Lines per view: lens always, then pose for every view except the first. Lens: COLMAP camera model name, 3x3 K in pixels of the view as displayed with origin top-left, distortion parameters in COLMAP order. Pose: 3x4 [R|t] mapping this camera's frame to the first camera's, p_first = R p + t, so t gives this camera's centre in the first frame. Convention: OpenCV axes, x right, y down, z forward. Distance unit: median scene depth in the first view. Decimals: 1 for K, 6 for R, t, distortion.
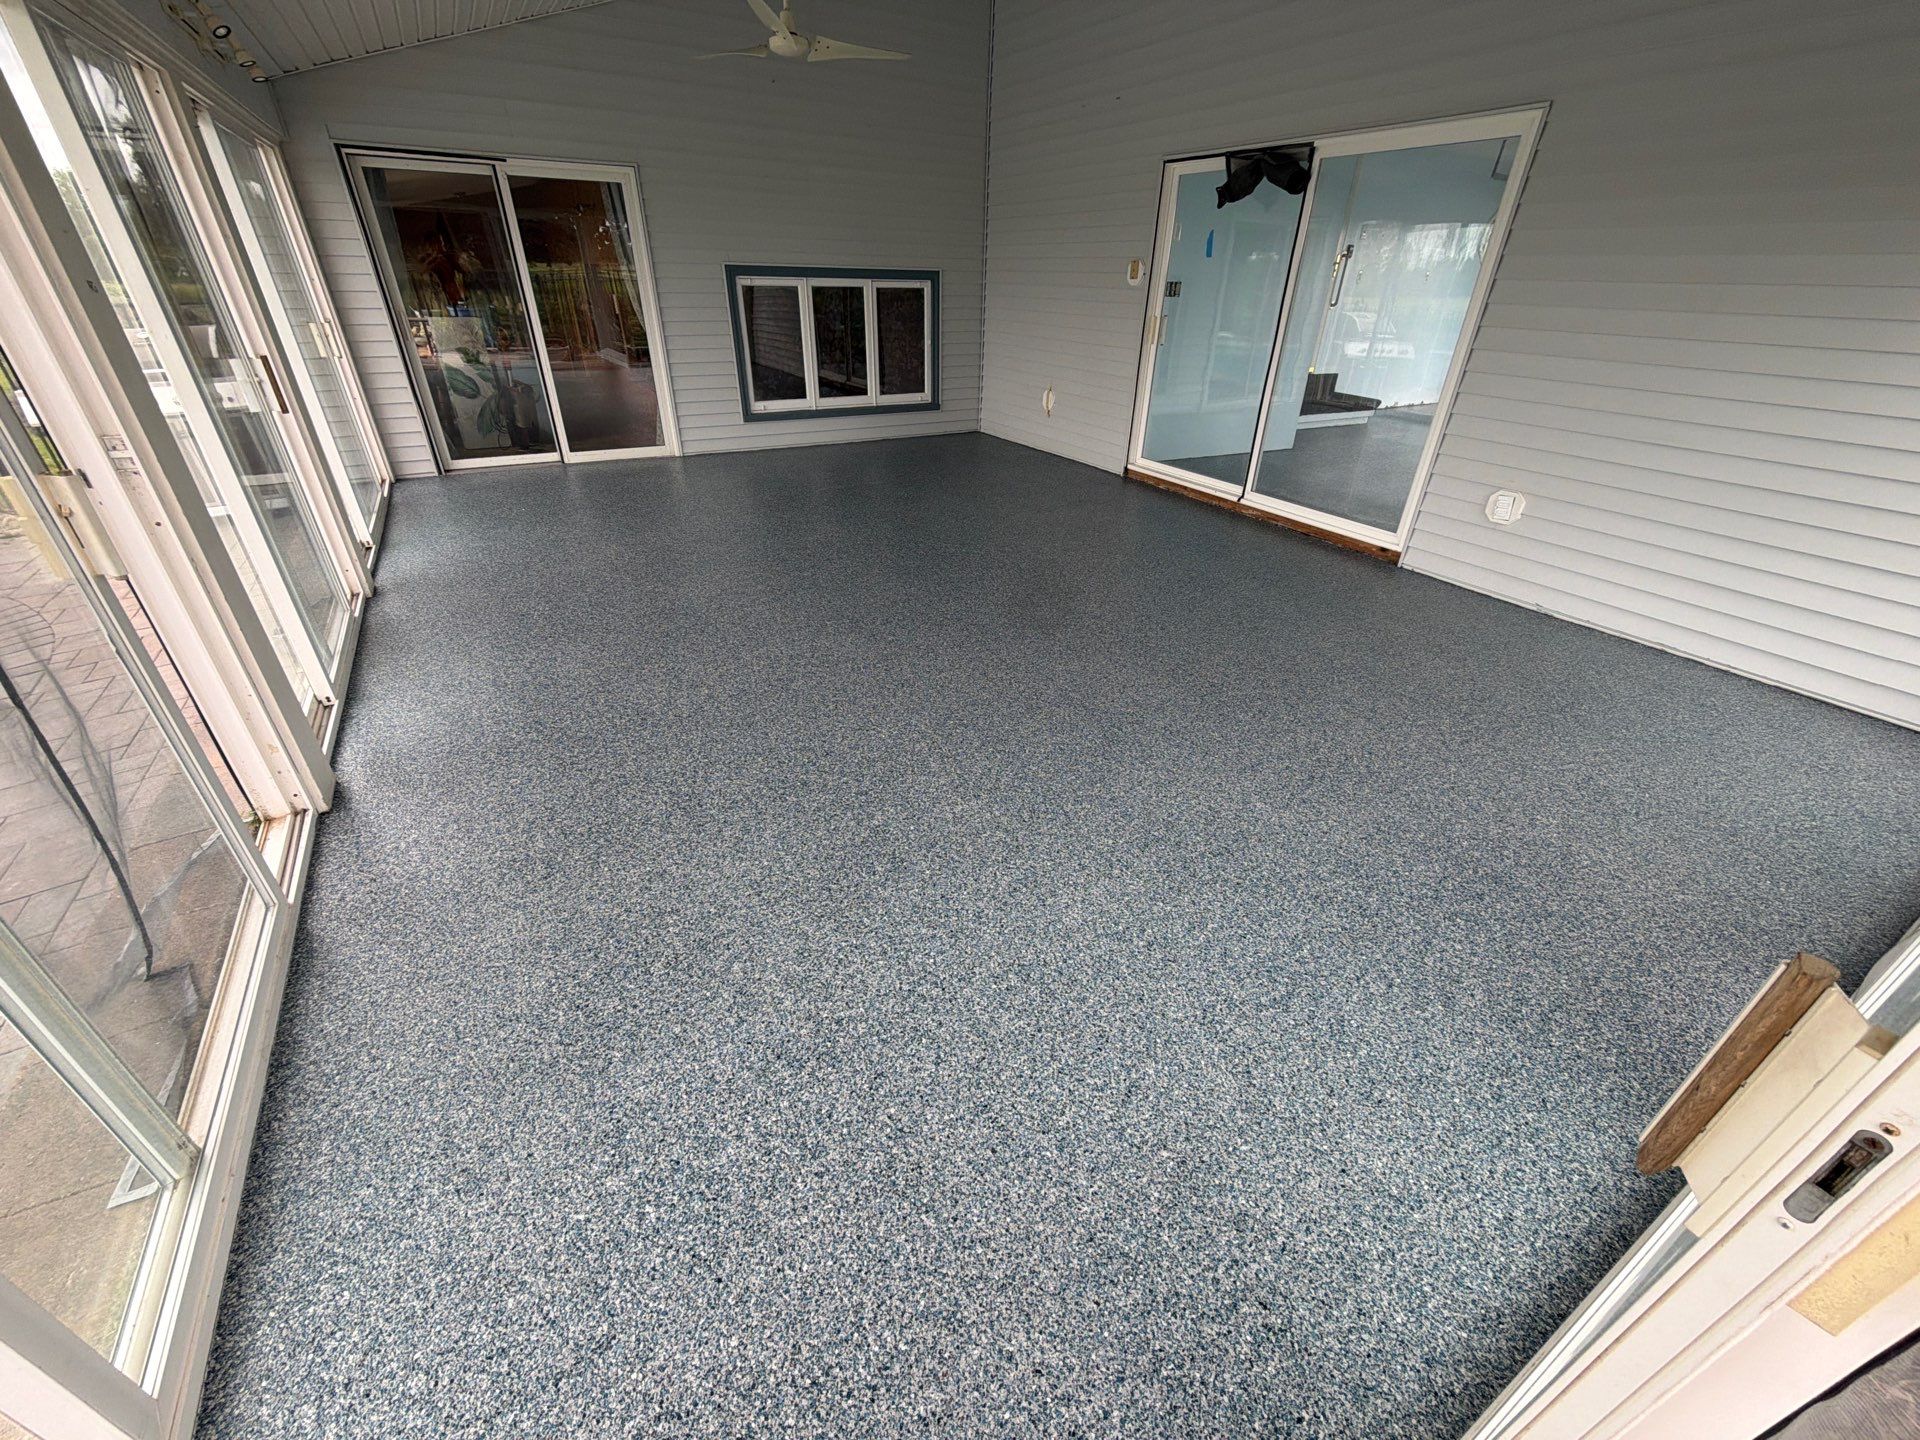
lens RADIAL K [[763.1, 0, 960.0], [0, 763.1, 720.0], [0, 0, 1]] dist [0.000221, 0.000124]
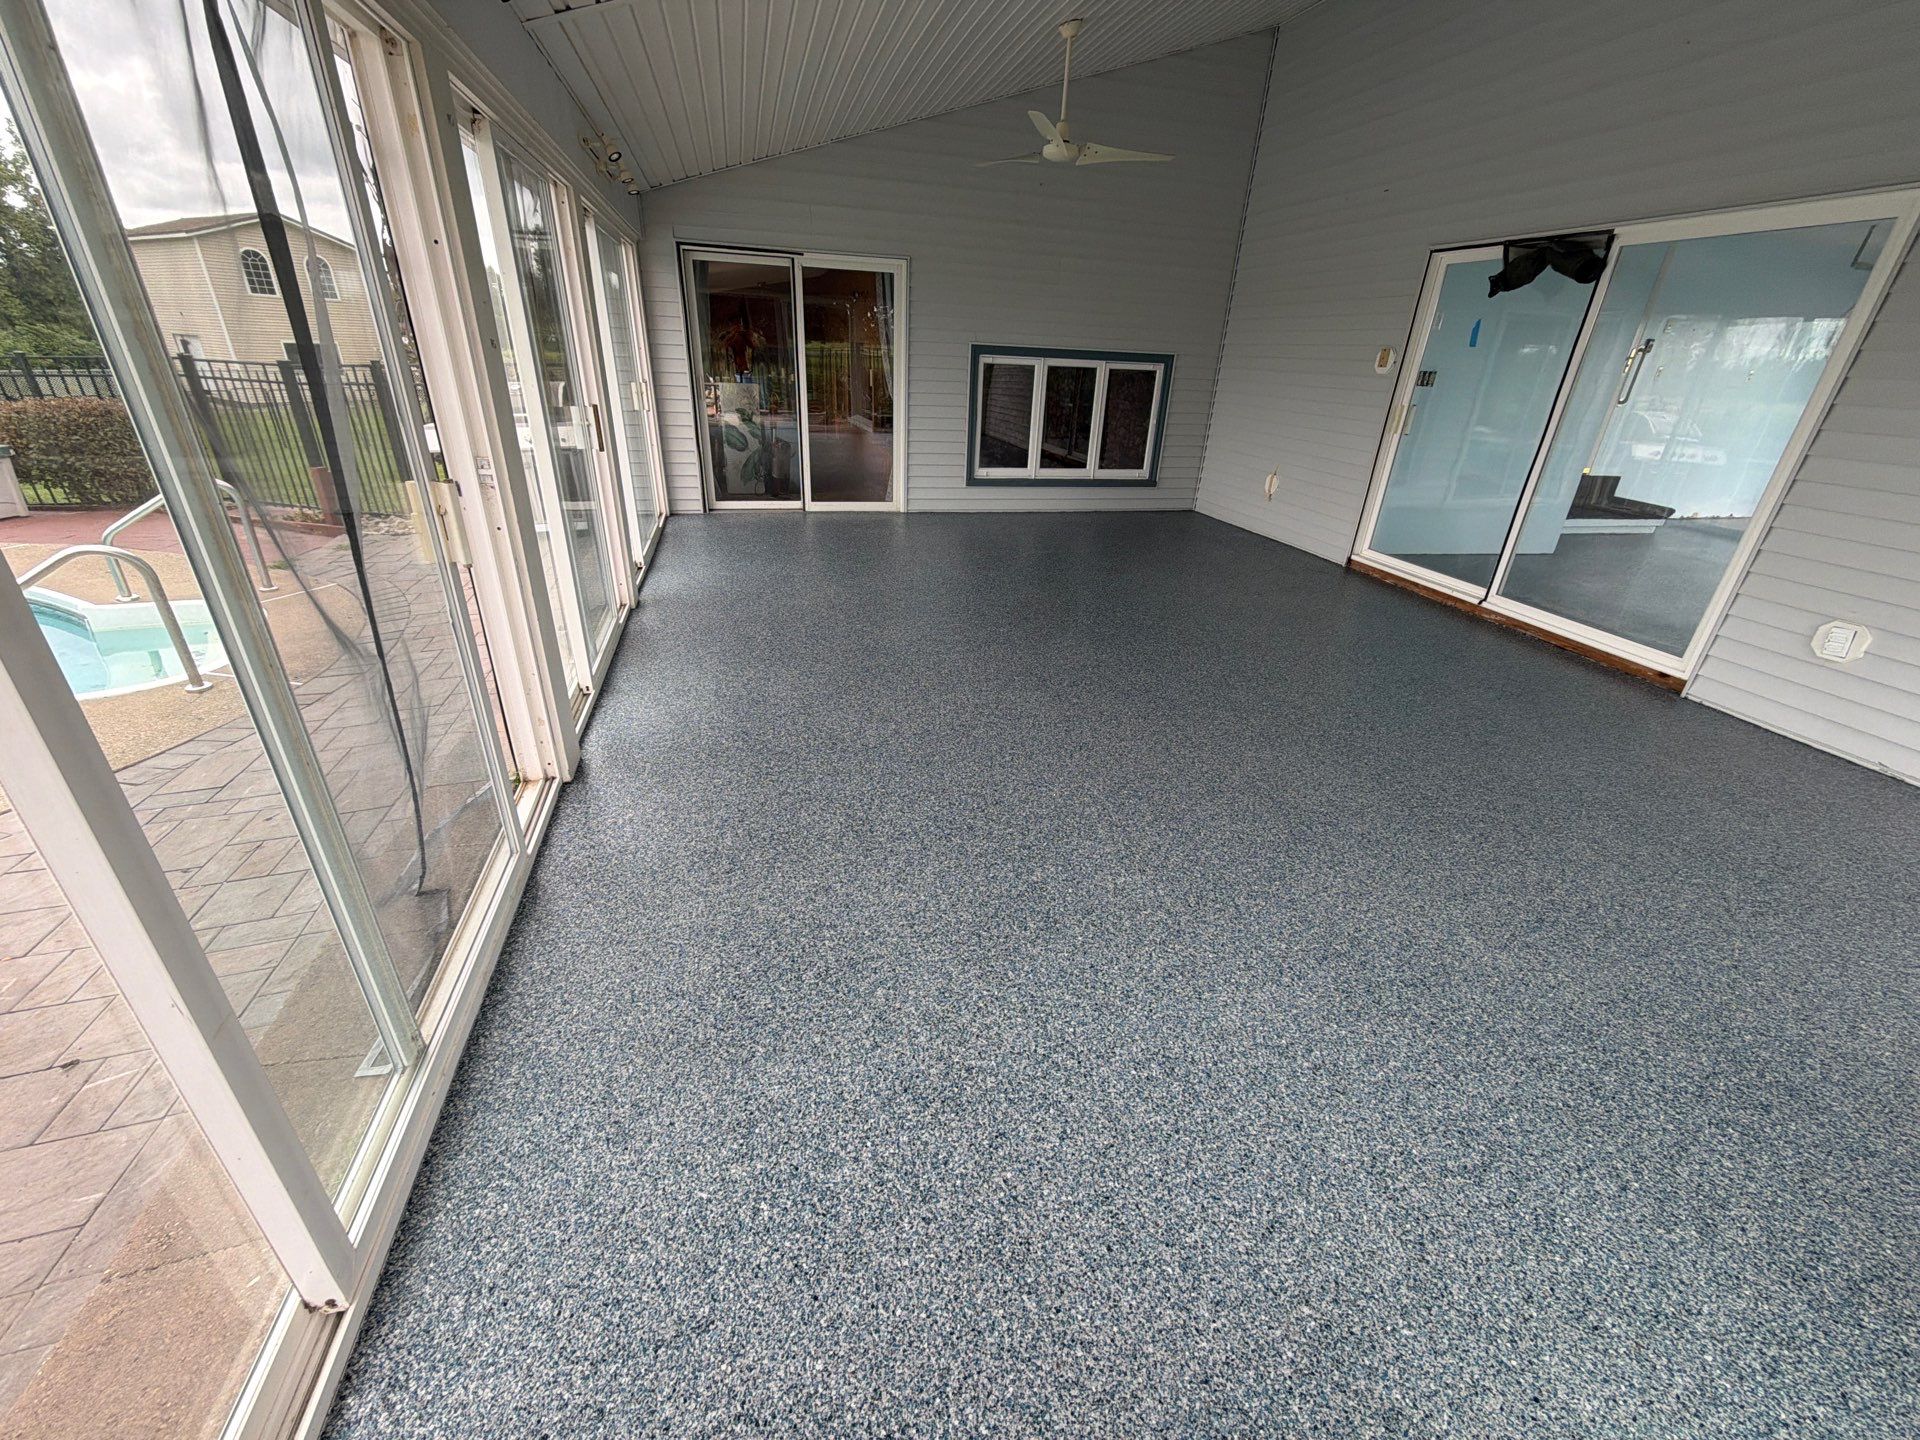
lens RADIAL K [[763.1, 0, 960.0], [0, 763.1, 720.0], [0, 0, 1]] dist [0.000221, 0.000124]
pose [[0.963300, 0.135097, -0.231954, -0.001420], [-0.154521, 0.985672, -0.067635, 0.012103], [0.219493, 0.100995, 0.970372, -0.003254]]
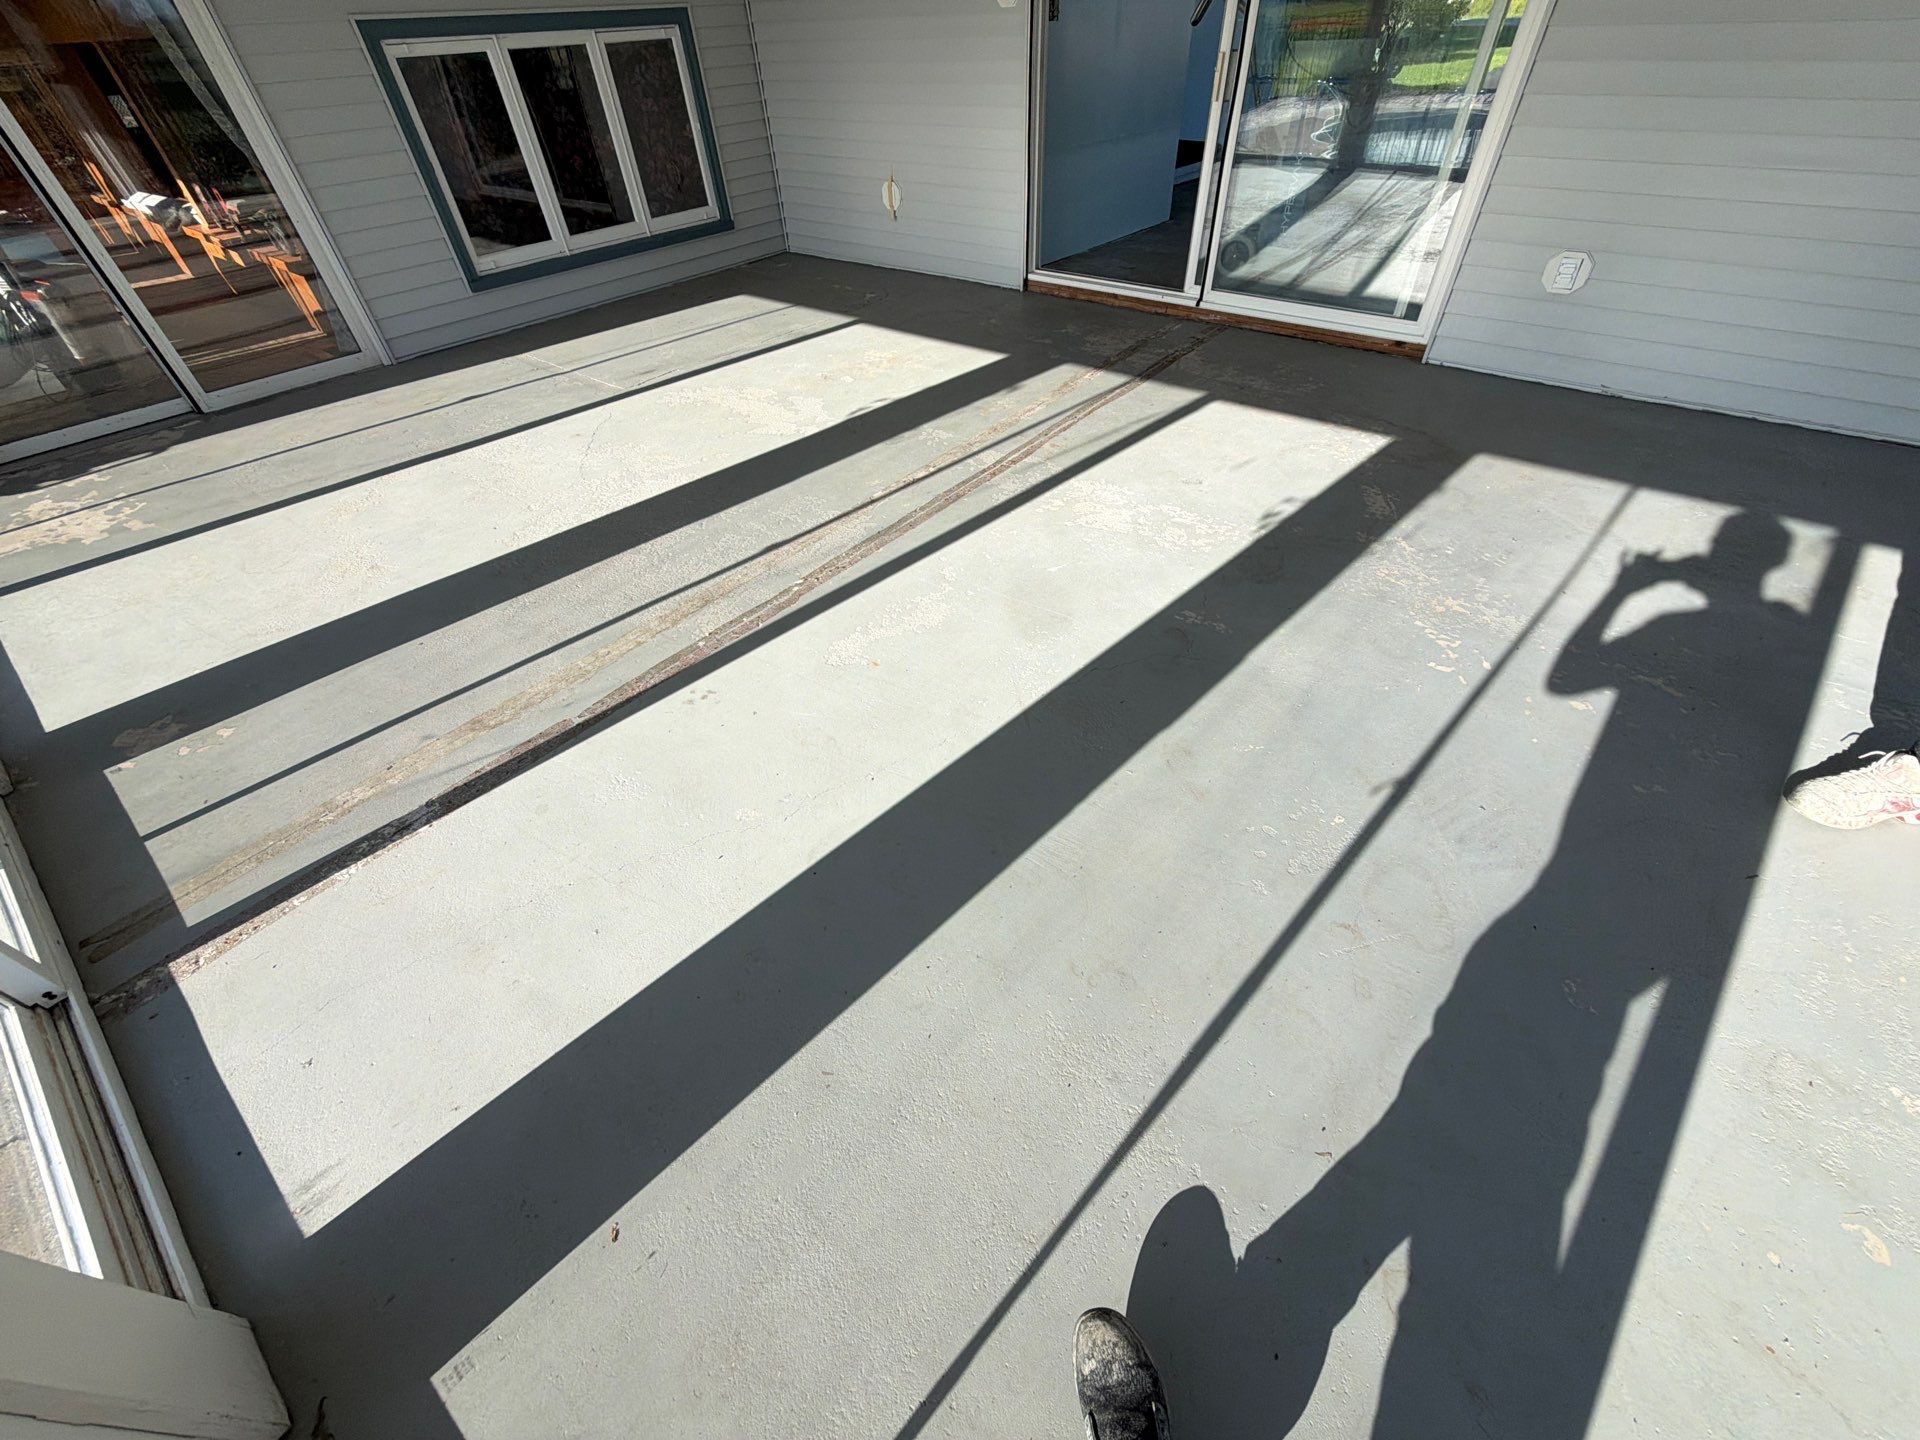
lens RADIAL K [[763.1, 0, 960.0], [0, 763.1, 720.0], [0, 0, 1]] dist [0.000221, 0.000124]
pose [[0.930372, -0.288509, 0.226208, -0.374371], [0.231612, 0.940835, 0.247357, -0.264723], [-0.284189, -0.177742, 0.942149, 0.456001]]
